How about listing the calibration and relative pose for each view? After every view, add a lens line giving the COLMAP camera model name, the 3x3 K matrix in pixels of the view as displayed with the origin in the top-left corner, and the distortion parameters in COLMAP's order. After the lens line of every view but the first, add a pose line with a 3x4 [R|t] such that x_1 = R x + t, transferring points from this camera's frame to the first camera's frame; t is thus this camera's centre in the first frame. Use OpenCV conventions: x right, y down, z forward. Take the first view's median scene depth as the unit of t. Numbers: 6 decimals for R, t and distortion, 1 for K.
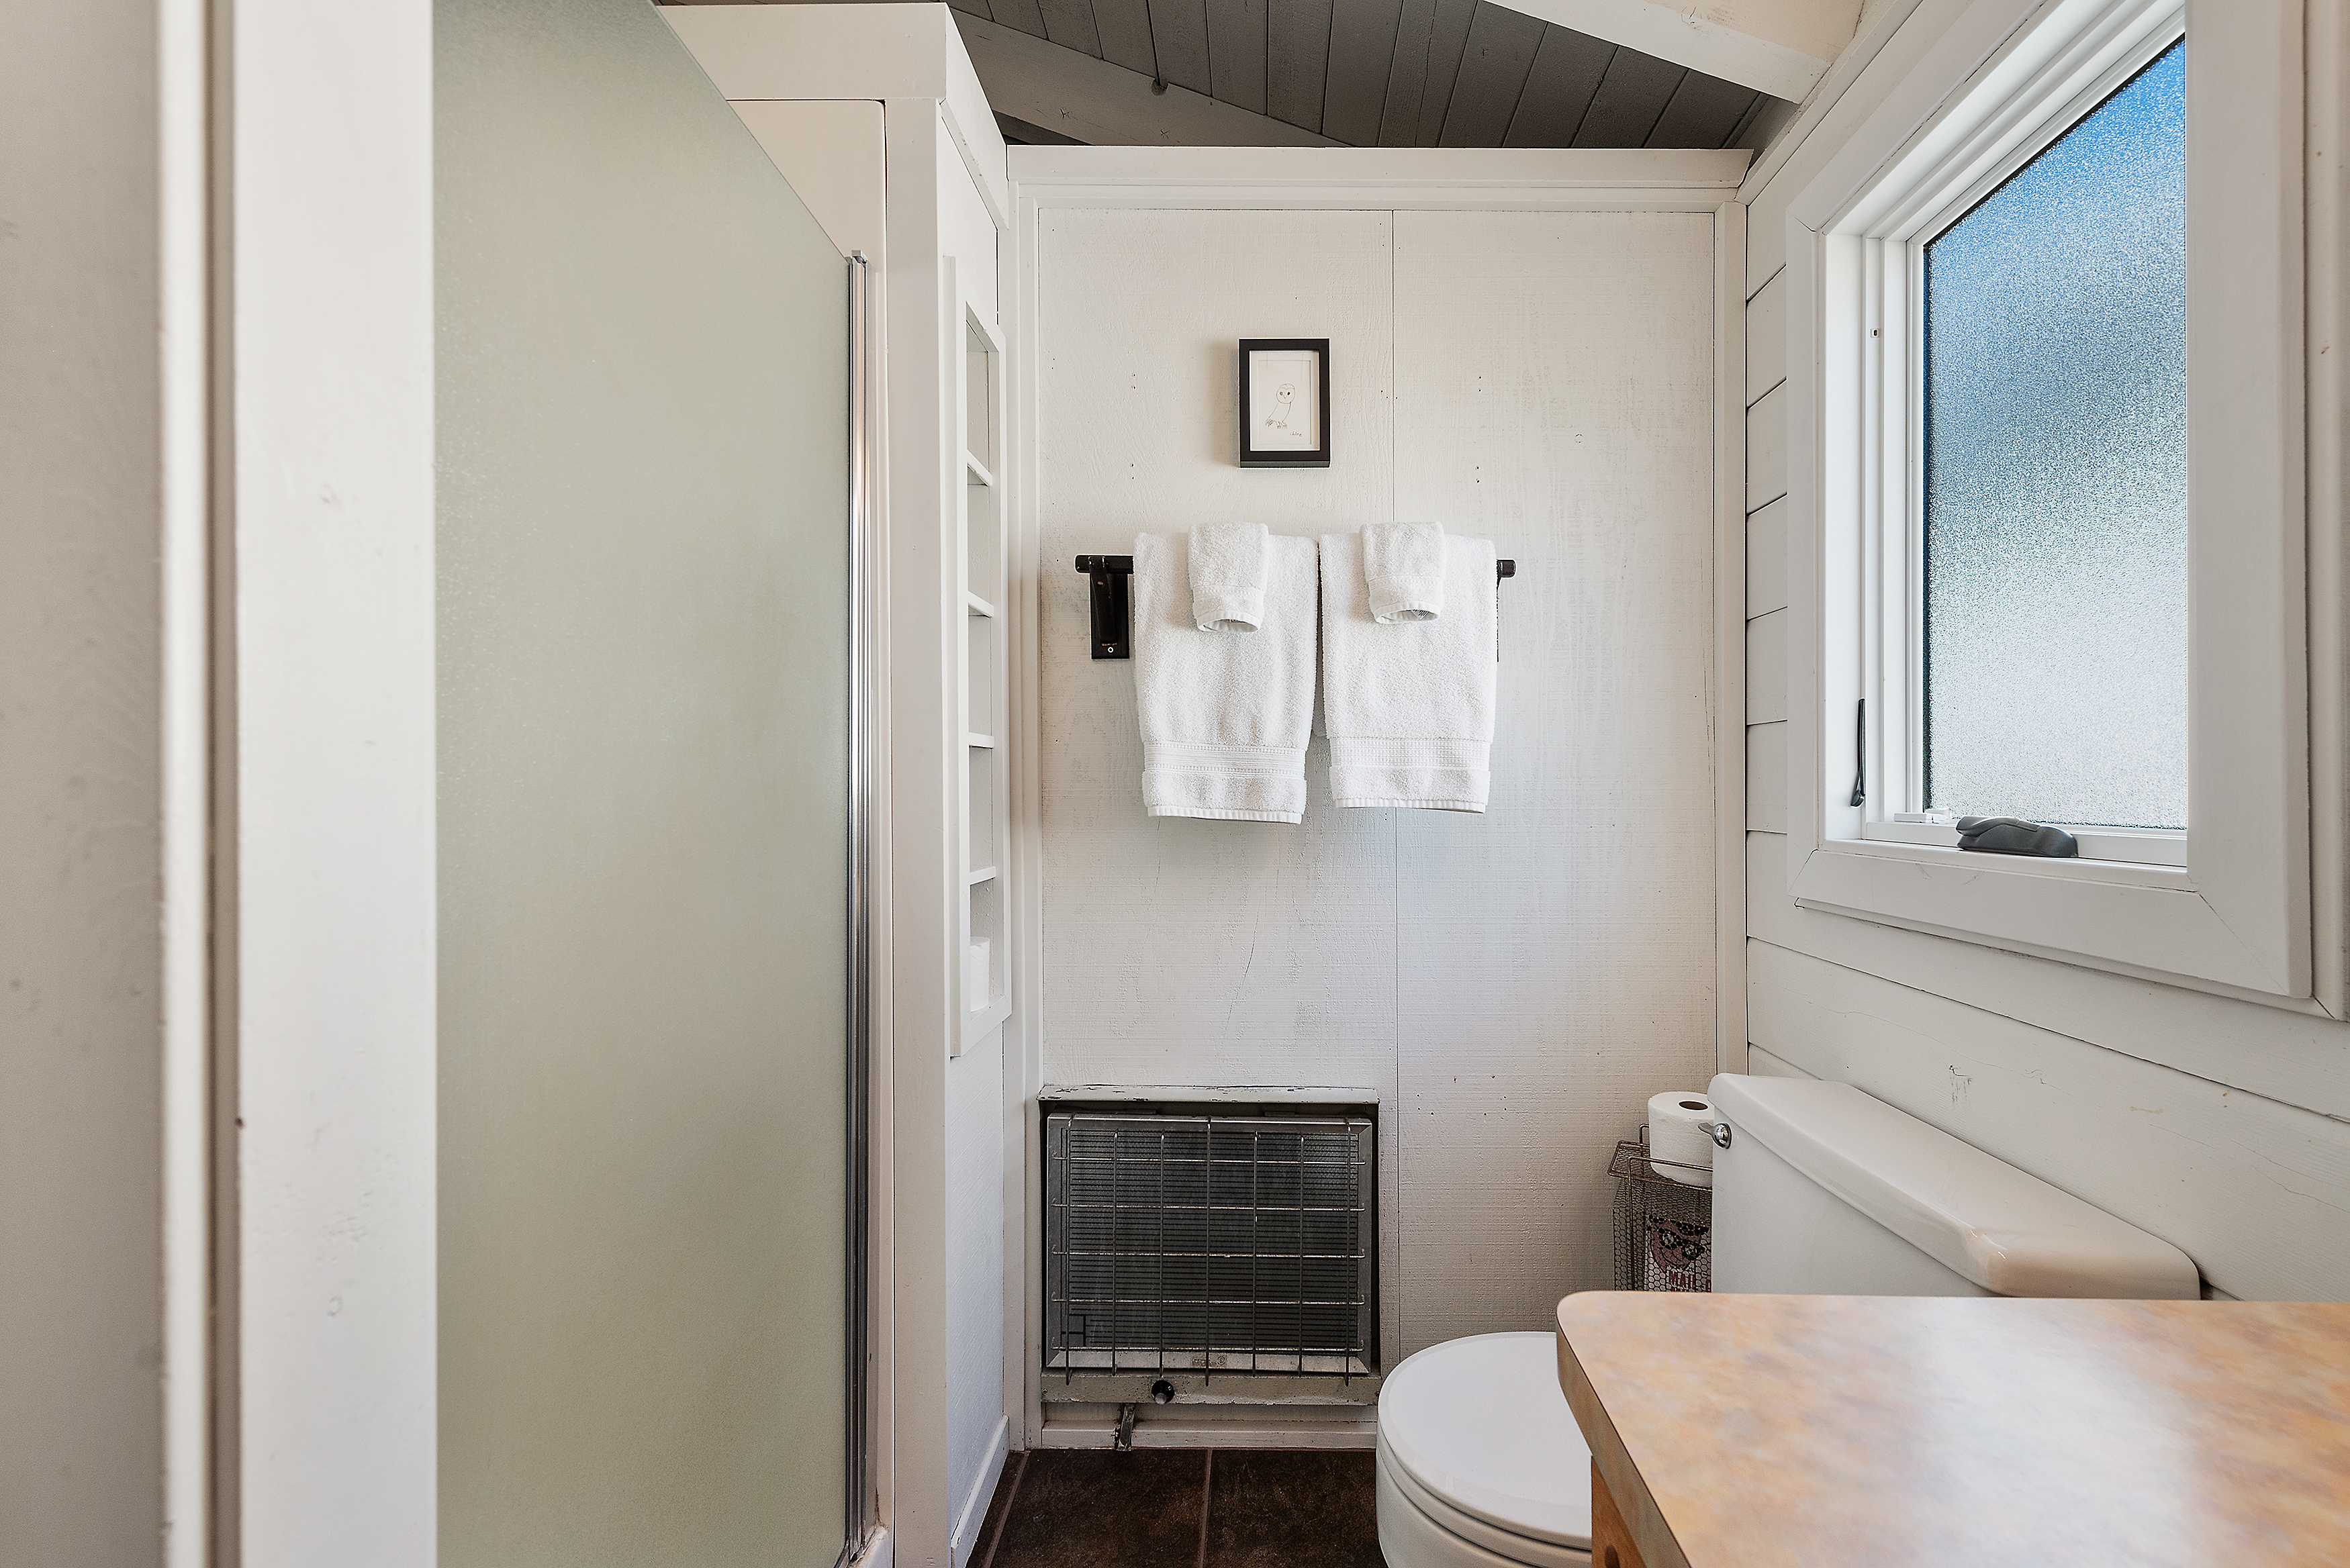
lens RADIAL K [[1026.6, 0, 1176.6], [0, 1026.6, 781.5], [0, 0, 1]] dist [0.017699, 0.000109]
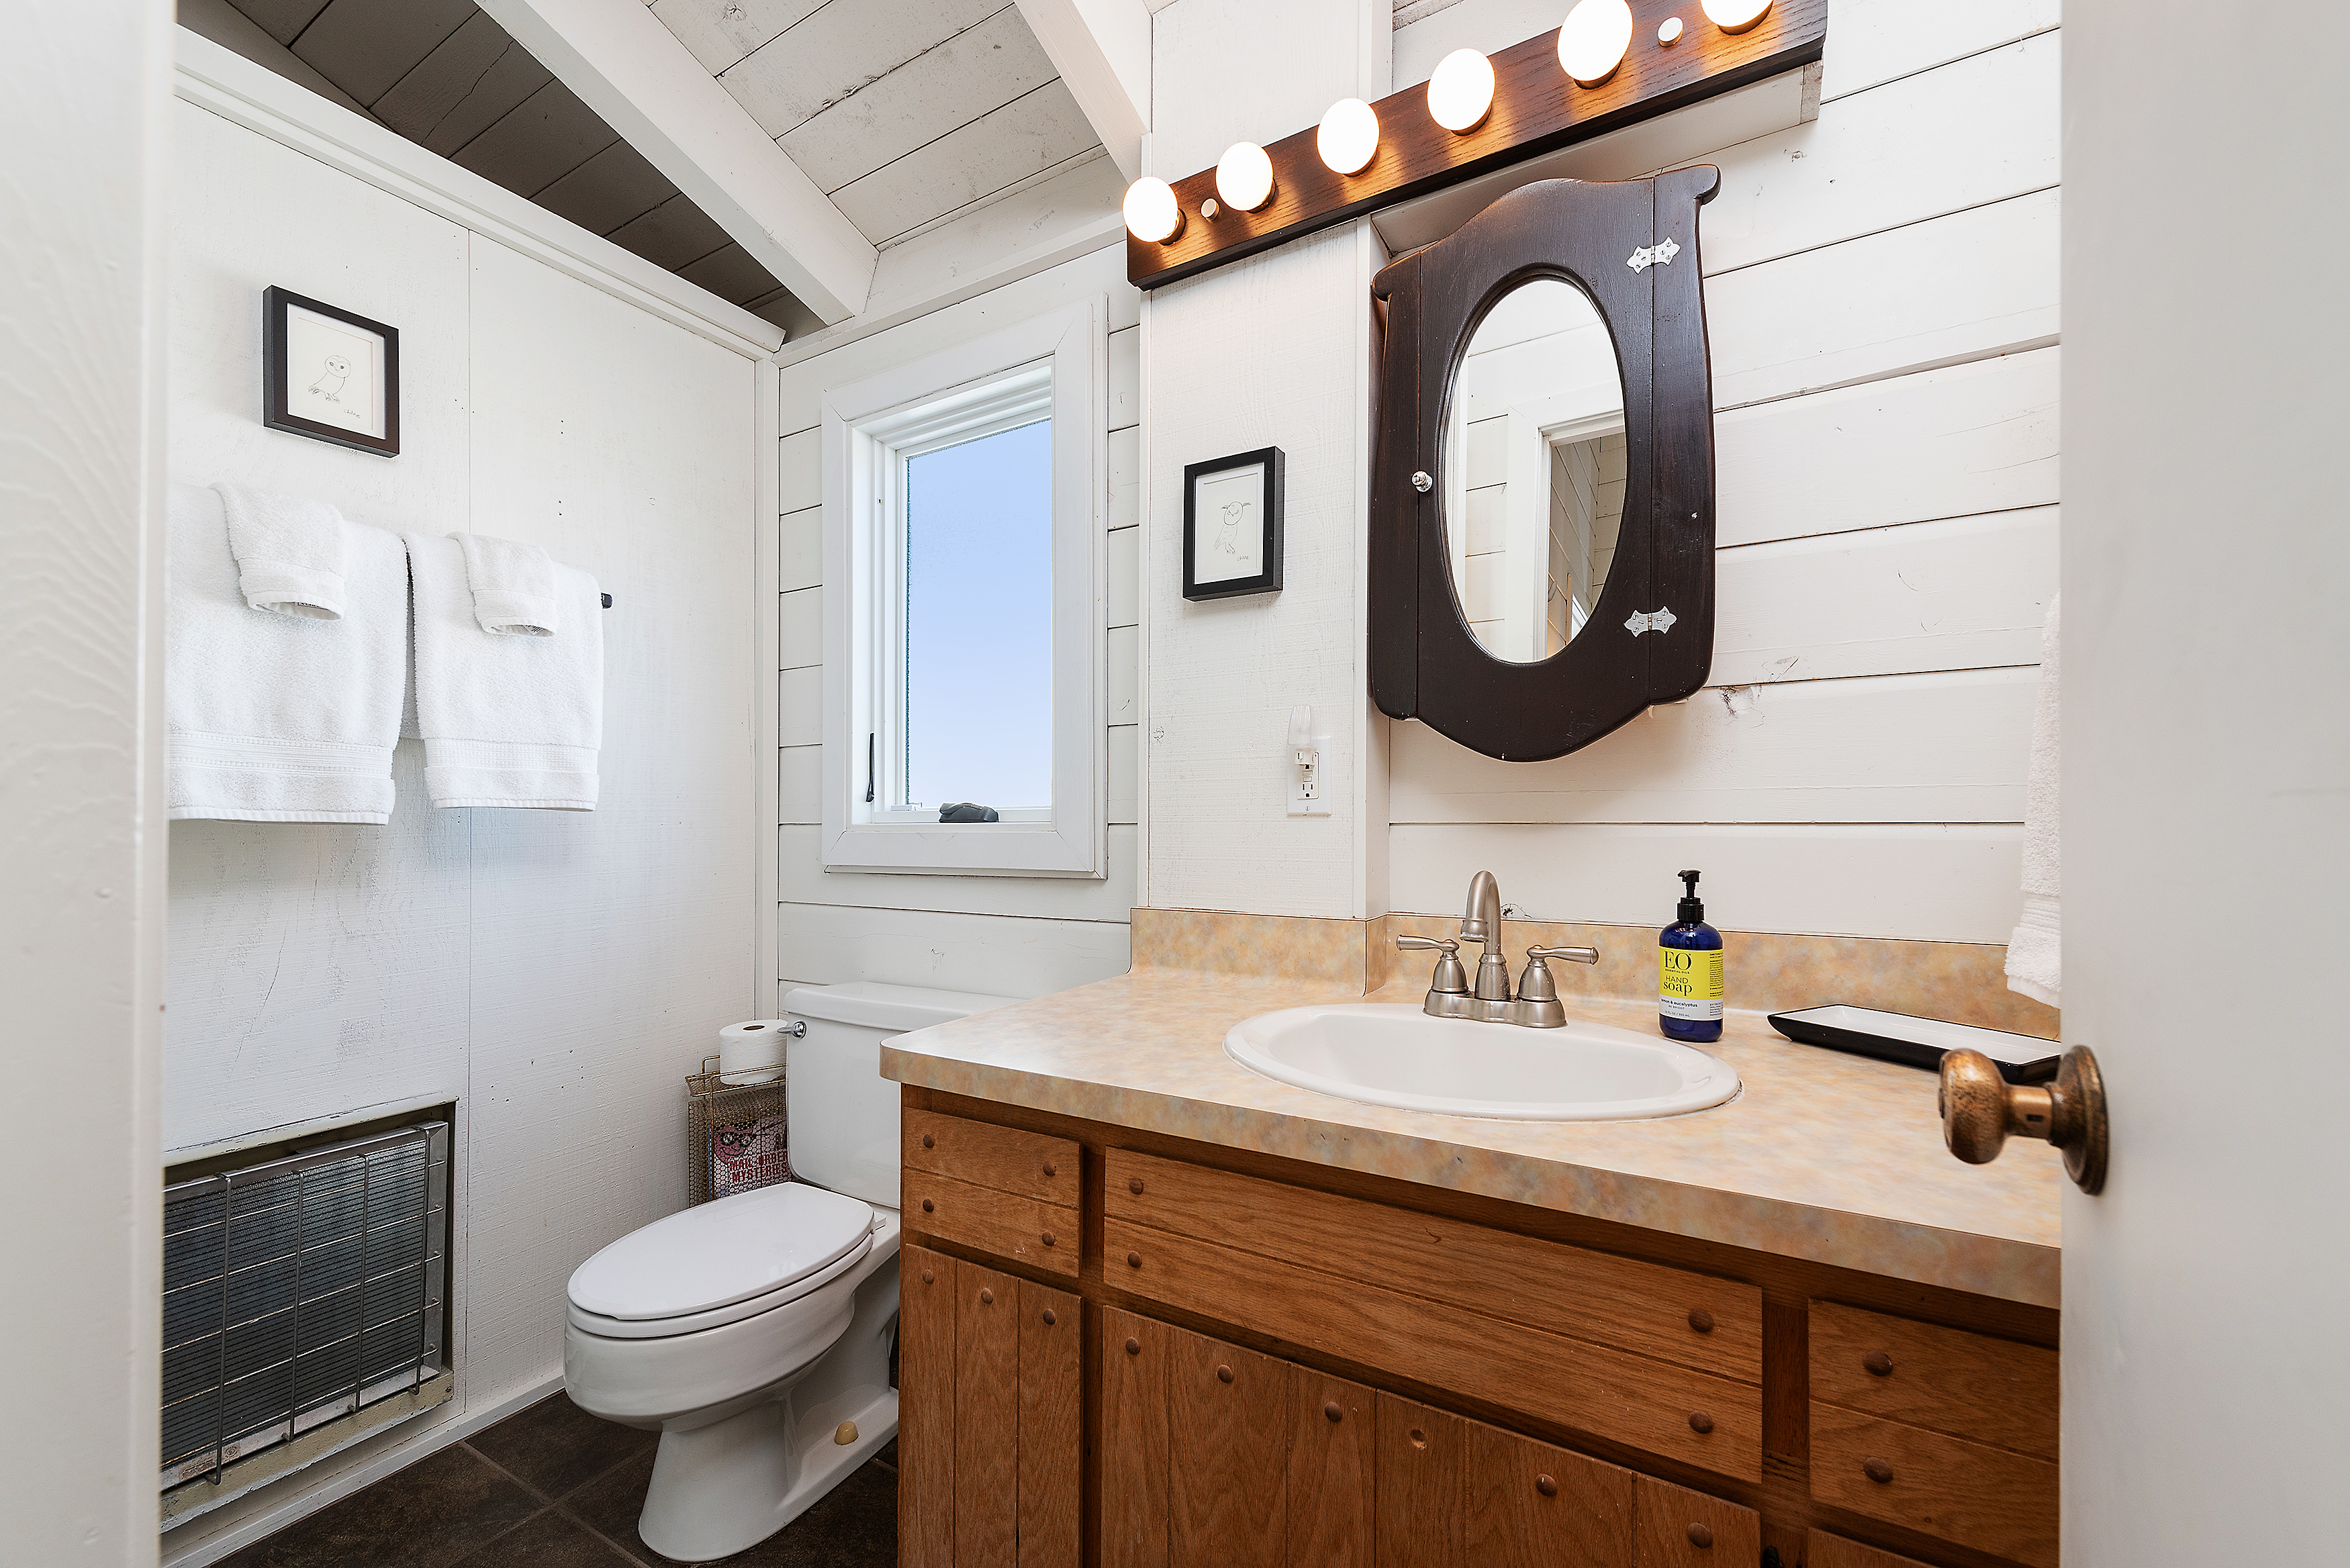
lens RADIAL K [[969.7, 0, 1177.7], [0, 969.7, 806.4], [0, 0, 1]] dist [0.012746, 0.000026]
pose [[0.517126, -0.003698, 0.855901, -0.288529], [0.002853, 0.999993, 0.002597, 0.023792], [-0.855904, 0.001098, 0.517133, -0.120523]]
